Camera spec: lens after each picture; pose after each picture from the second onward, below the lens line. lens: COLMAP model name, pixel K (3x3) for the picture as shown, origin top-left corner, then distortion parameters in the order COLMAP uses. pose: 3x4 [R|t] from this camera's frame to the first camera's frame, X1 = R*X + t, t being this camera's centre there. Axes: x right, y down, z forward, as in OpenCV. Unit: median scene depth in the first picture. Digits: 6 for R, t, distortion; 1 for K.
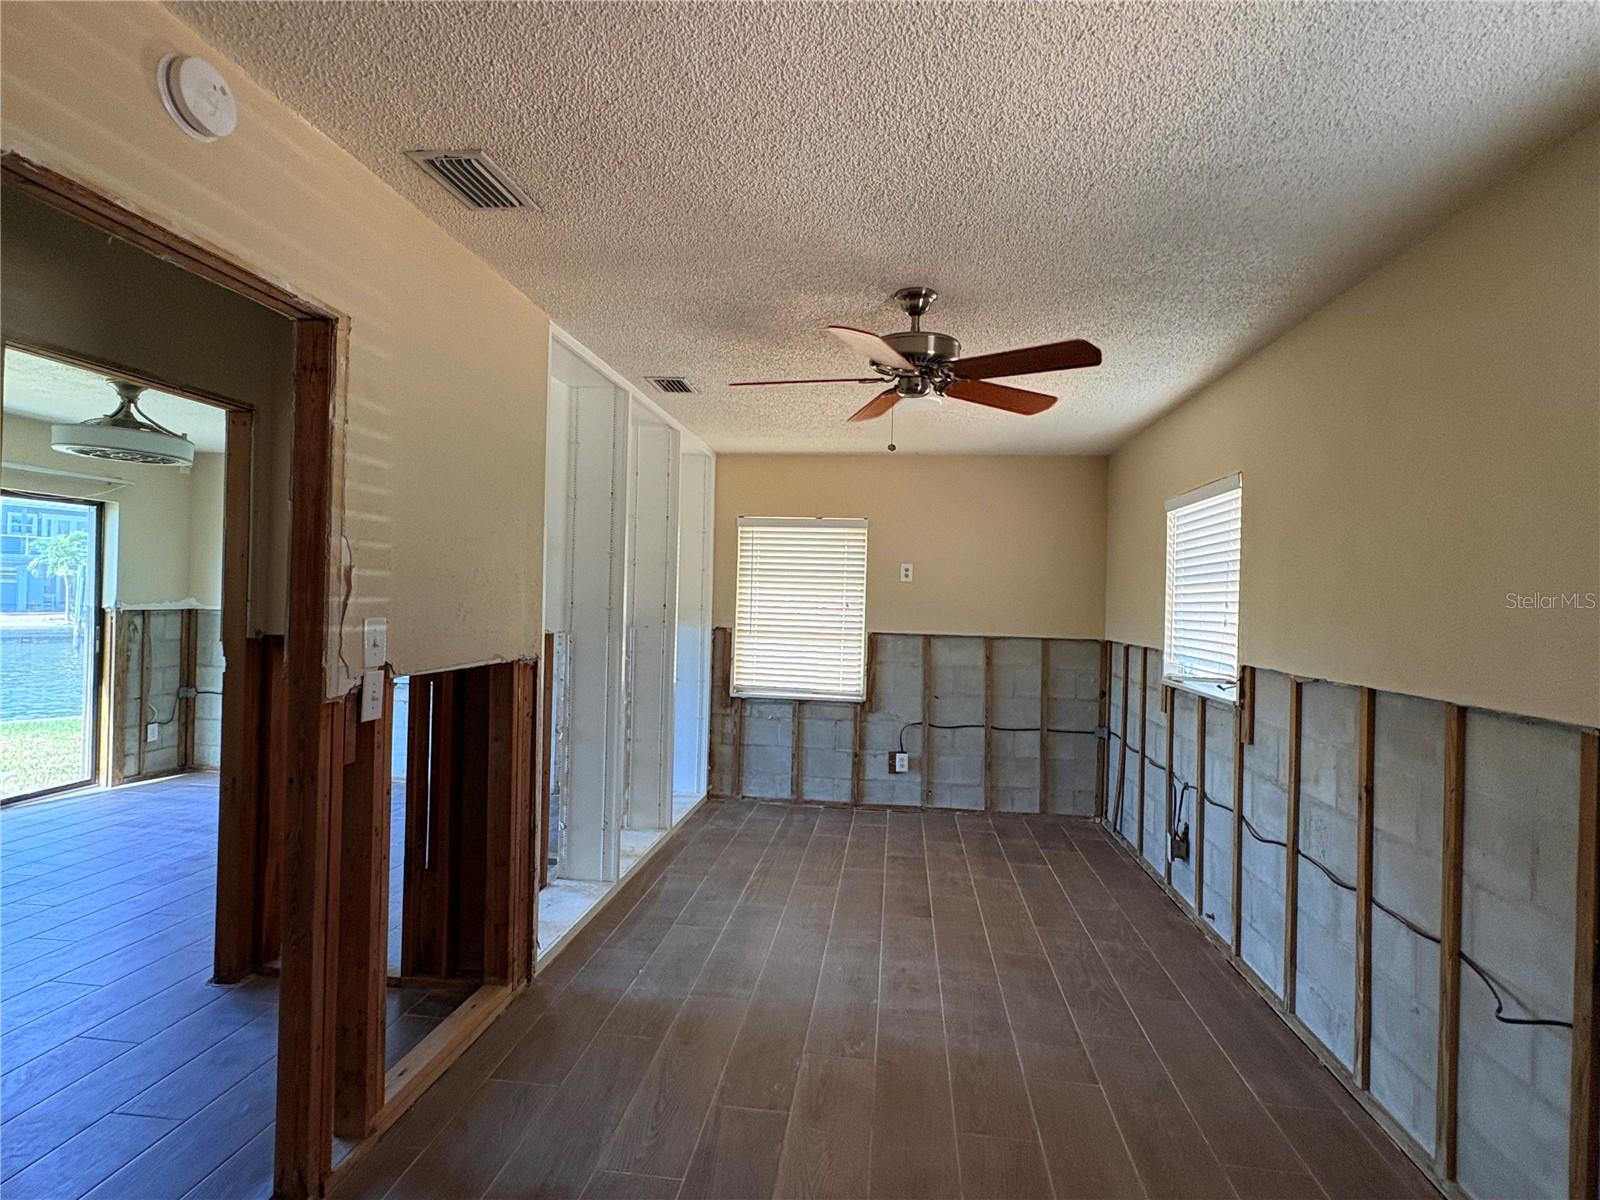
lens RADIAL K [[794.8, 0, 801.5], [0, 794.8, 594.1], [0, 0, 1]] dist [0.002488, 0.000144]
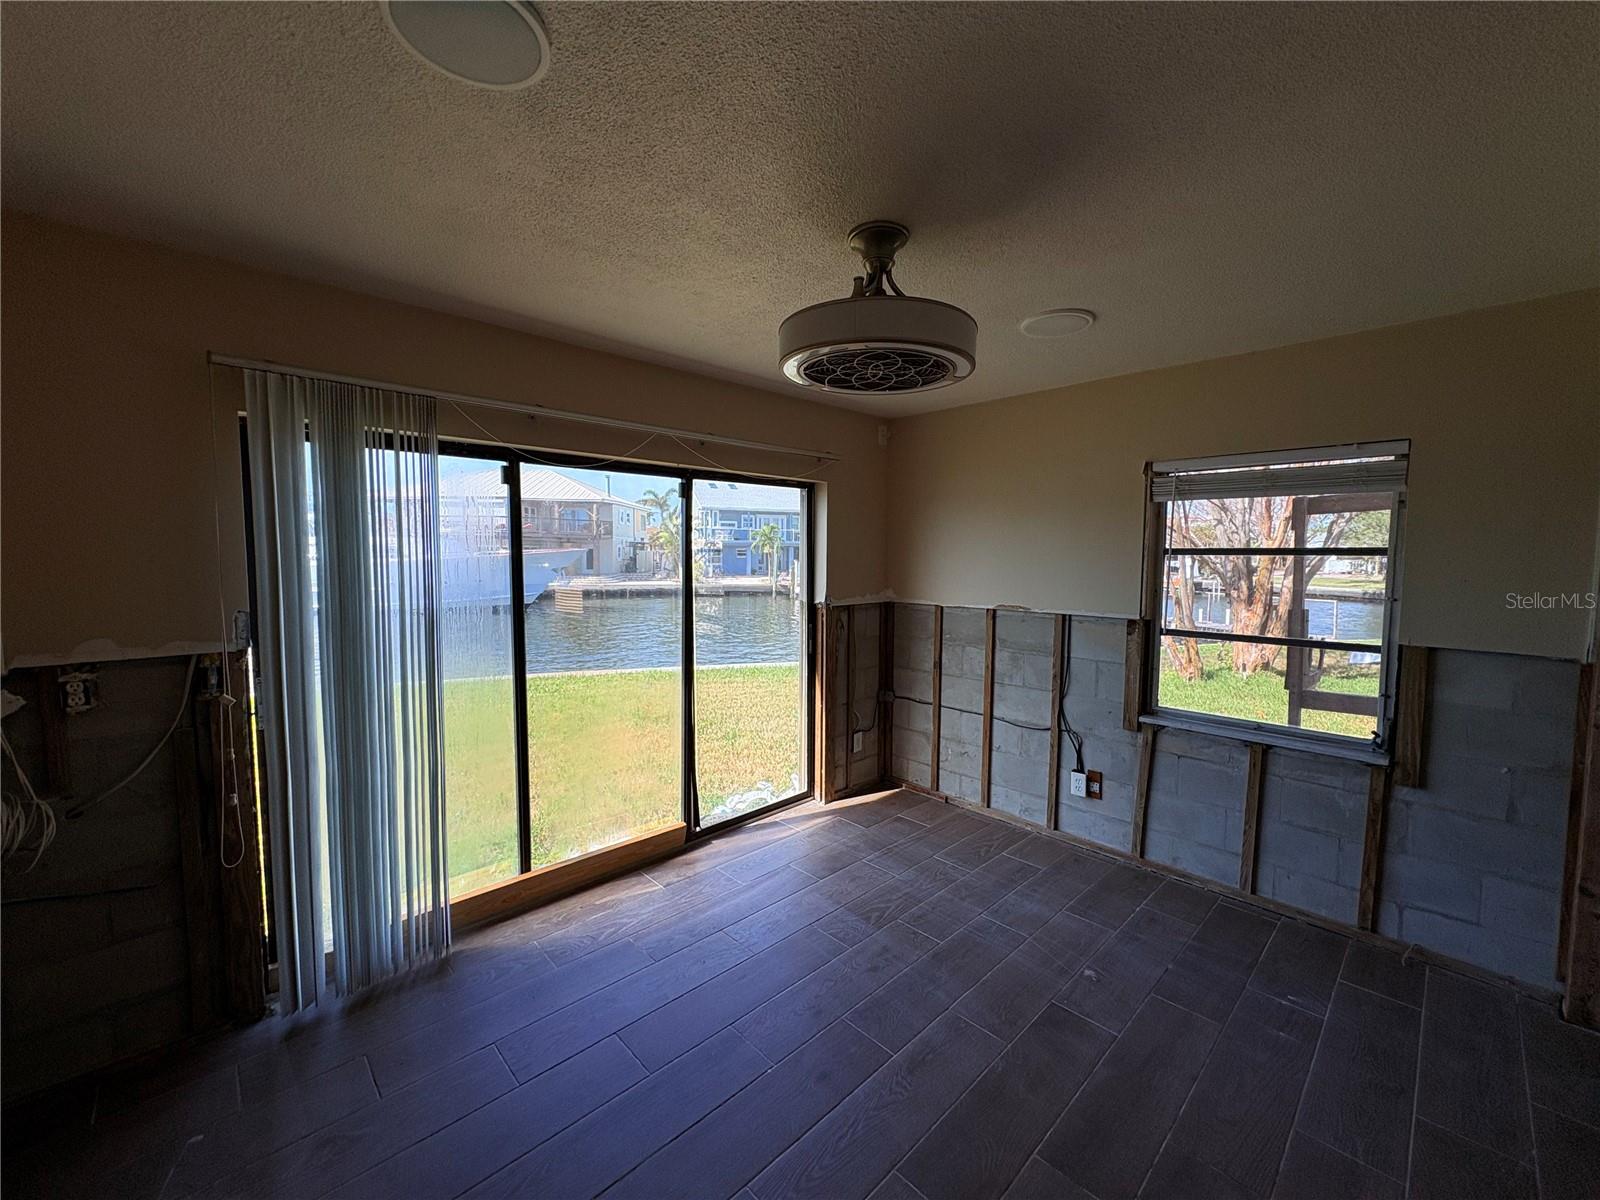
lens RADIAL K [[637.4, 0, 803.4], [0, 637.4, 596.9], [0, 0, 1]] dist [0.002538, -0.000011]
pose [[0.766312, 0.030152, -0.641761, -0.416255], [0.012420, 0.998016, 0.061720, -0.033585], [0.642349, -0.055267, 0.764417, 0.432611]]
